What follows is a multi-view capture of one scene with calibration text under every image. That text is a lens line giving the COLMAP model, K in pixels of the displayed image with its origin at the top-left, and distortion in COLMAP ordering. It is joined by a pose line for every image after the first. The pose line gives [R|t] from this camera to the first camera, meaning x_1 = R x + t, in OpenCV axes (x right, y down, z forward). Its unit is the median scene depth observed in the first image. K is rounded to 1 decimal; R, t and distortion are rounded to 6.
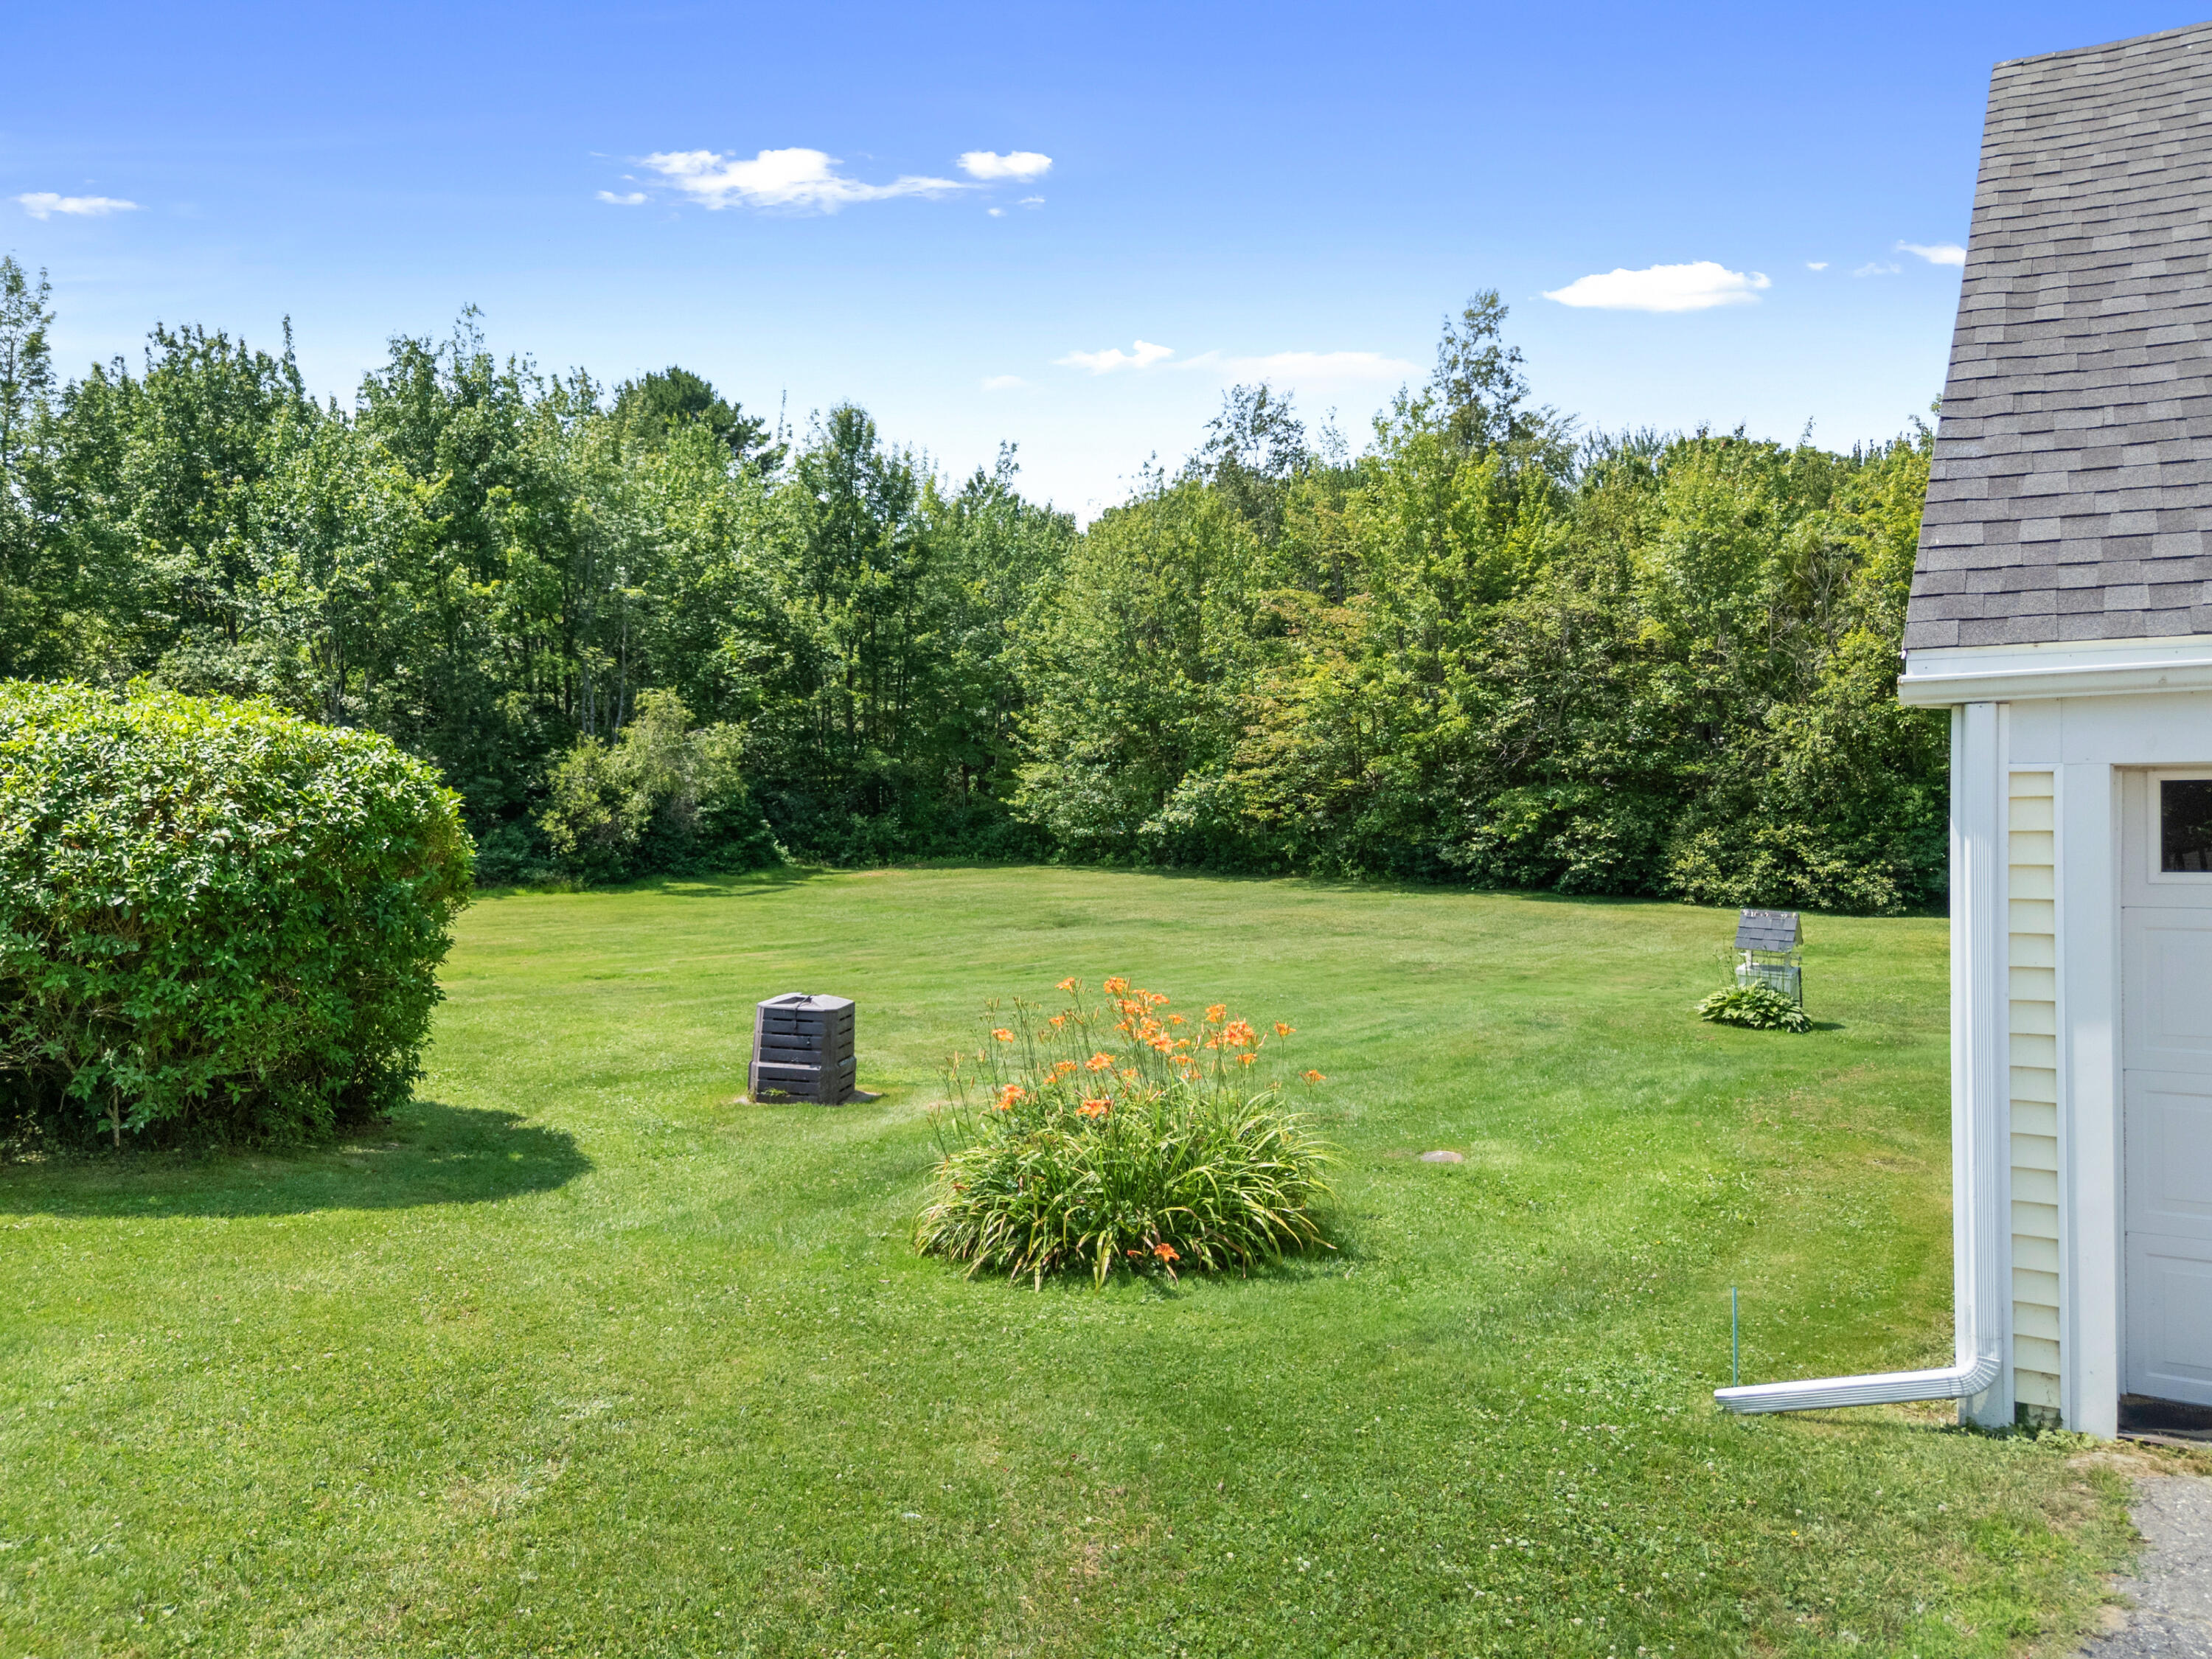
lens RADIAL K [[1765.3, 0, 1104.1], [0, 1765.3, 803.6], [0, 0, 1]] dist [0.002481, 0.090816]
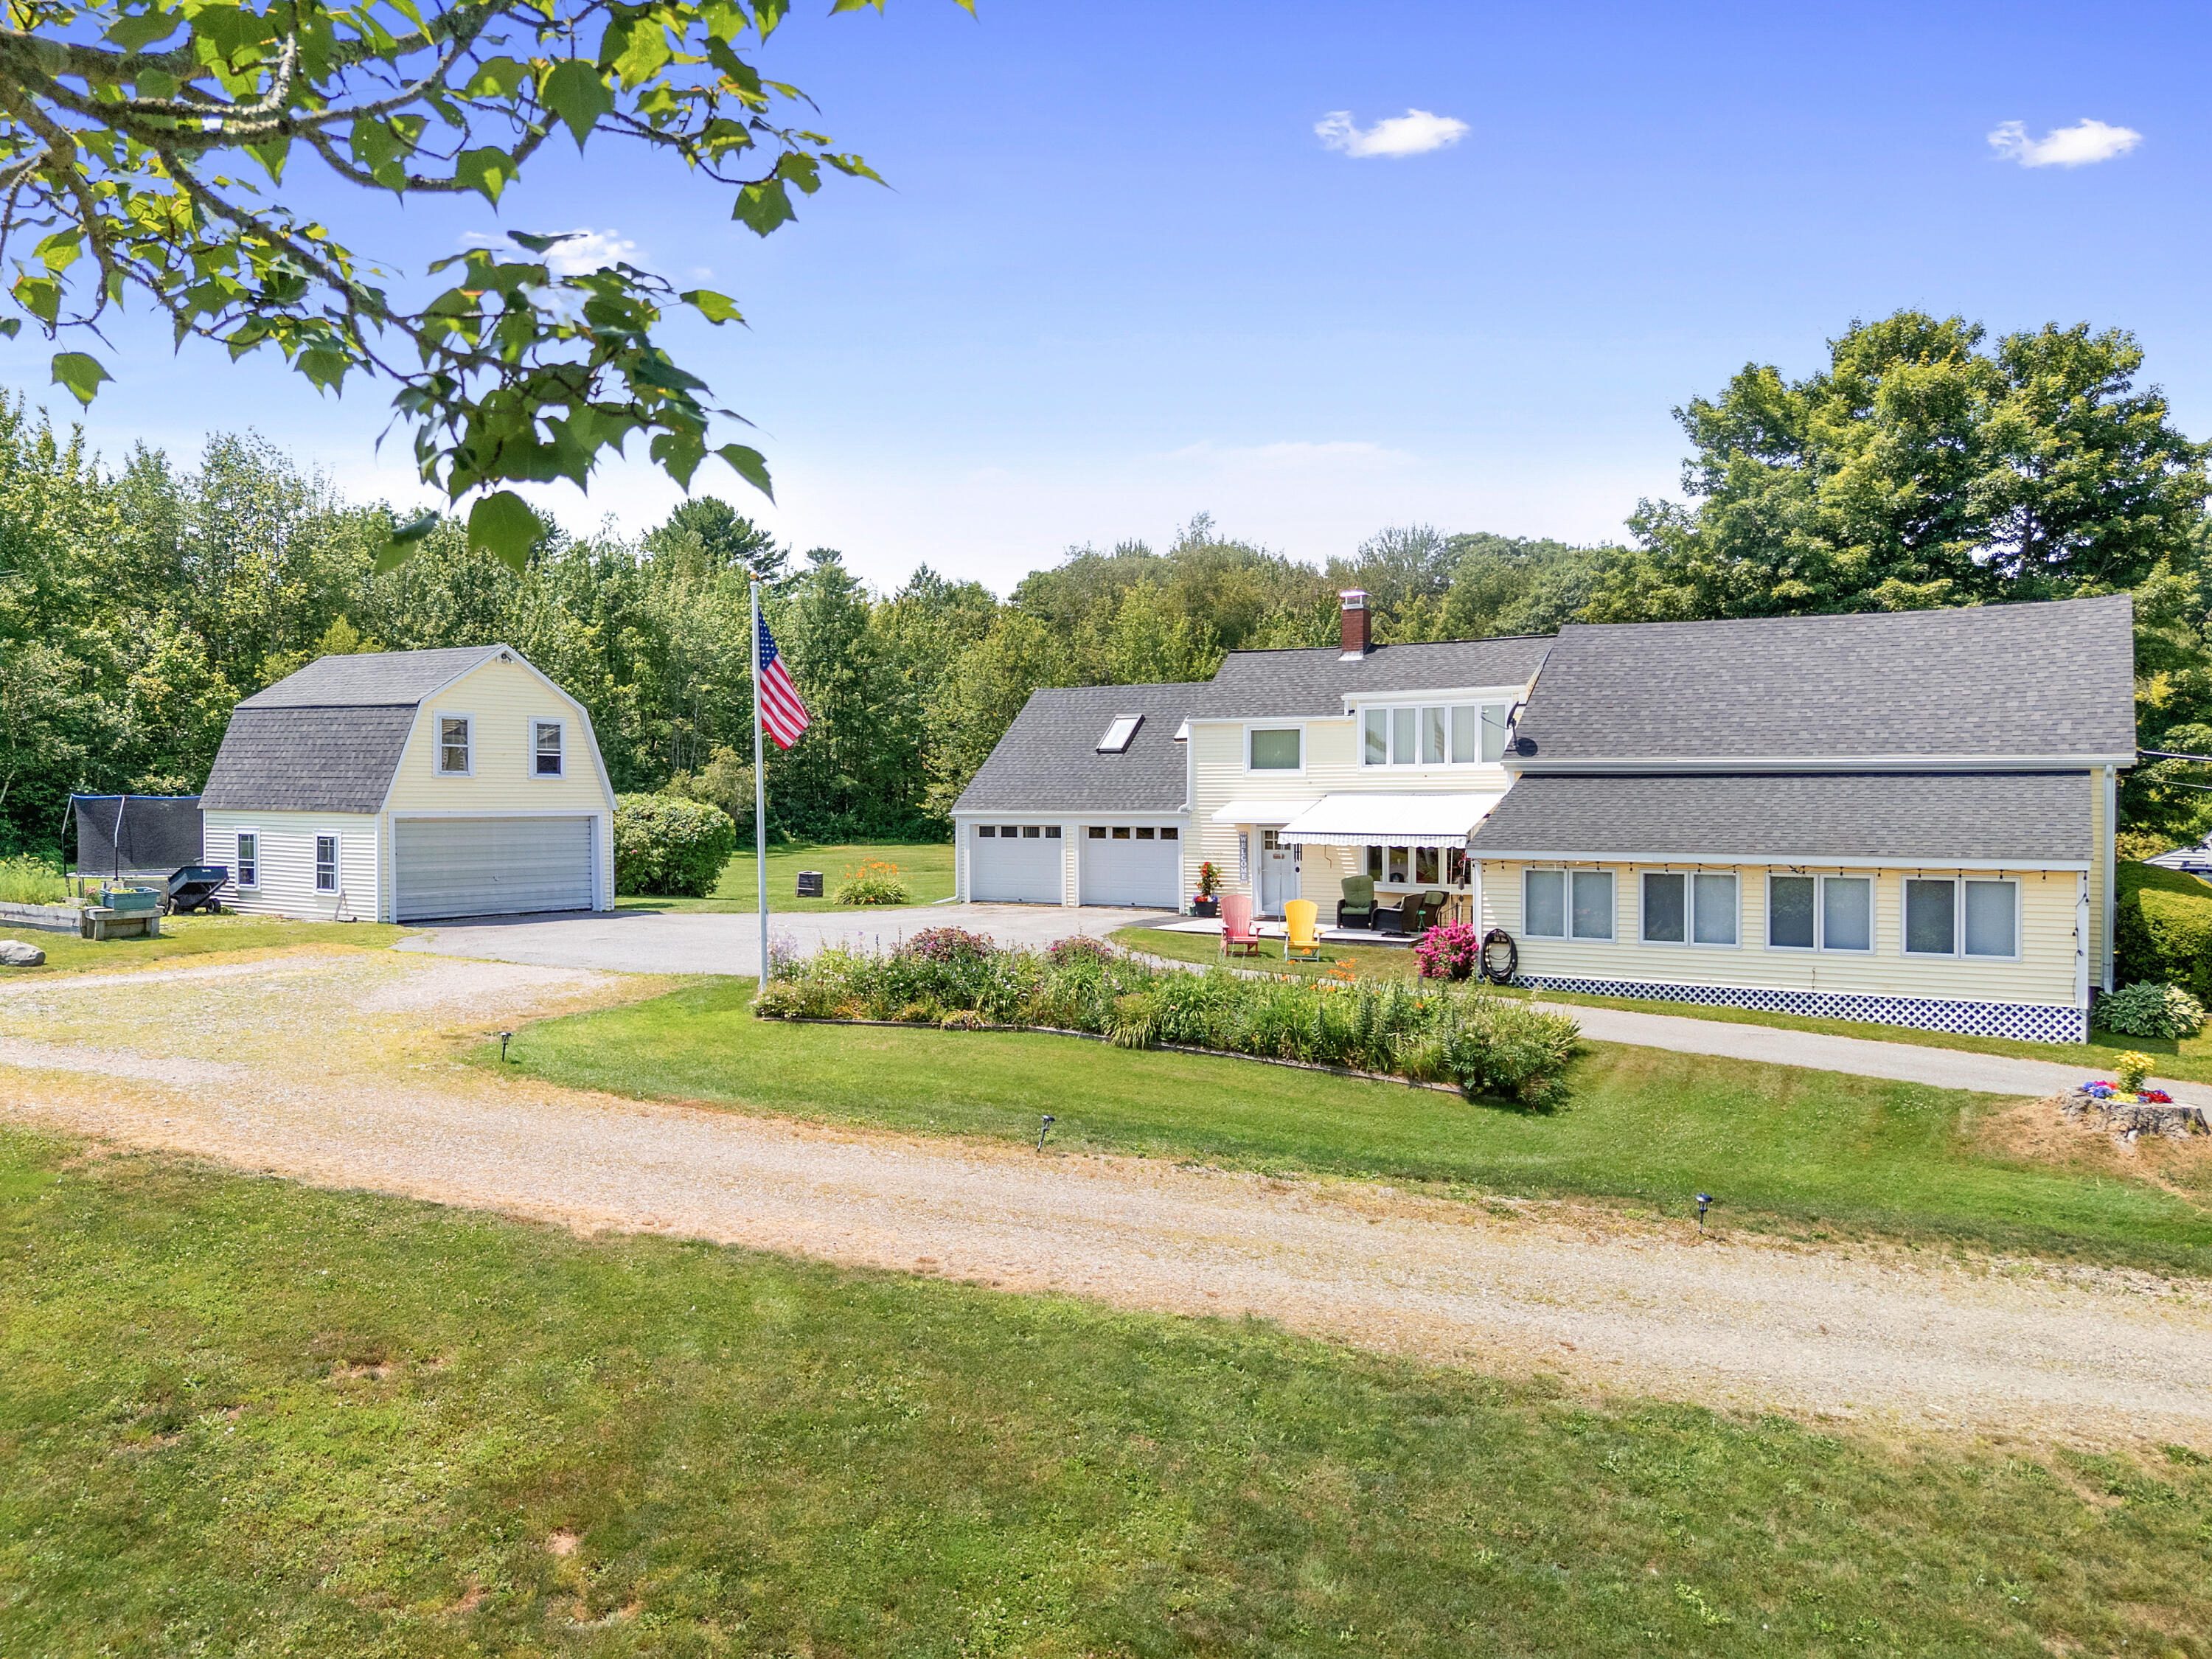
lens RADIAL K [[1754.2, 0, 1103.4], [0, 1754.2, 793.9], [0, 0, 1]] dist [0.107721, -0.001937]
pose [[0.999914, 0.009330, 0.009167, 0.114222], [-0.009348, 0.999955, 0.001864, -0.019117], [-0.009149, -0.001949, 0.999956, -0.747807]]
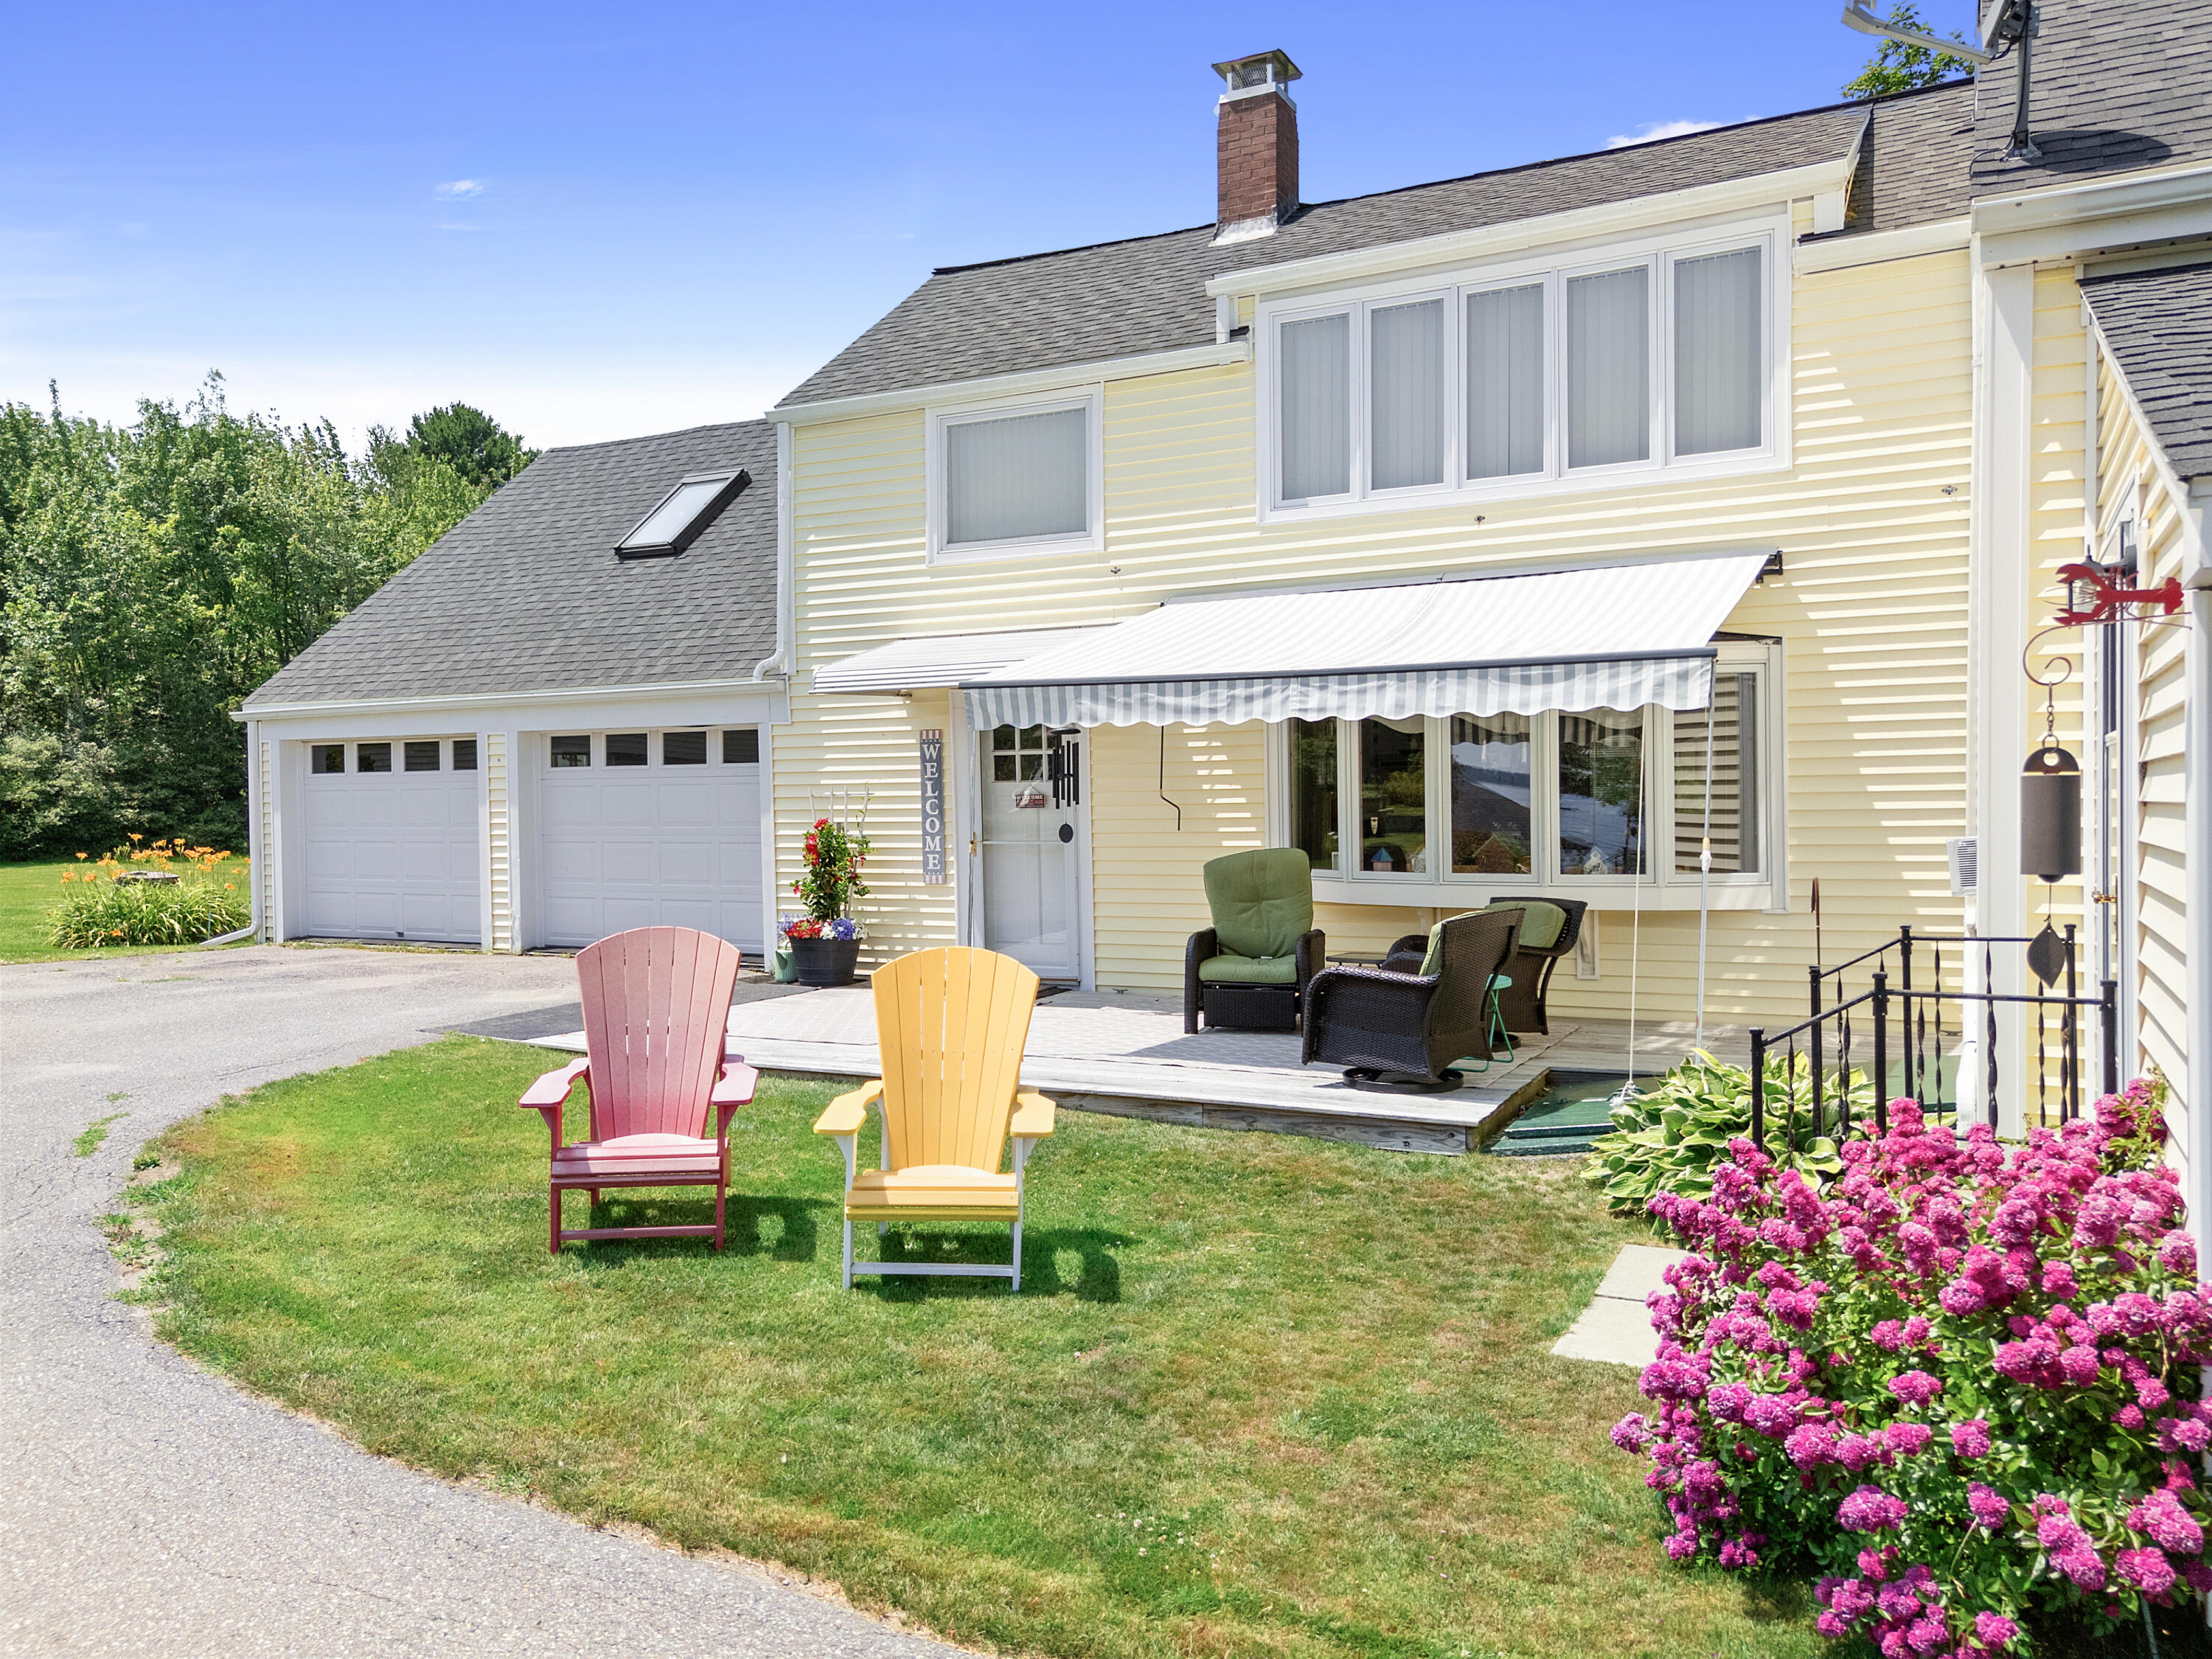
lens RADIAL K [[1759.8, 0, 1148.8], [0, 1759.8, 818.3], [0, 0, 1]] dist [0.006304, -0.003661]
pose [[0.997622, 0.002945, 0.068853, 0.197694], [-0.003445, 0.999968, 0.007152, 0.009536], [-0.068830, -0.007372, 0.997601, -0.238840]]
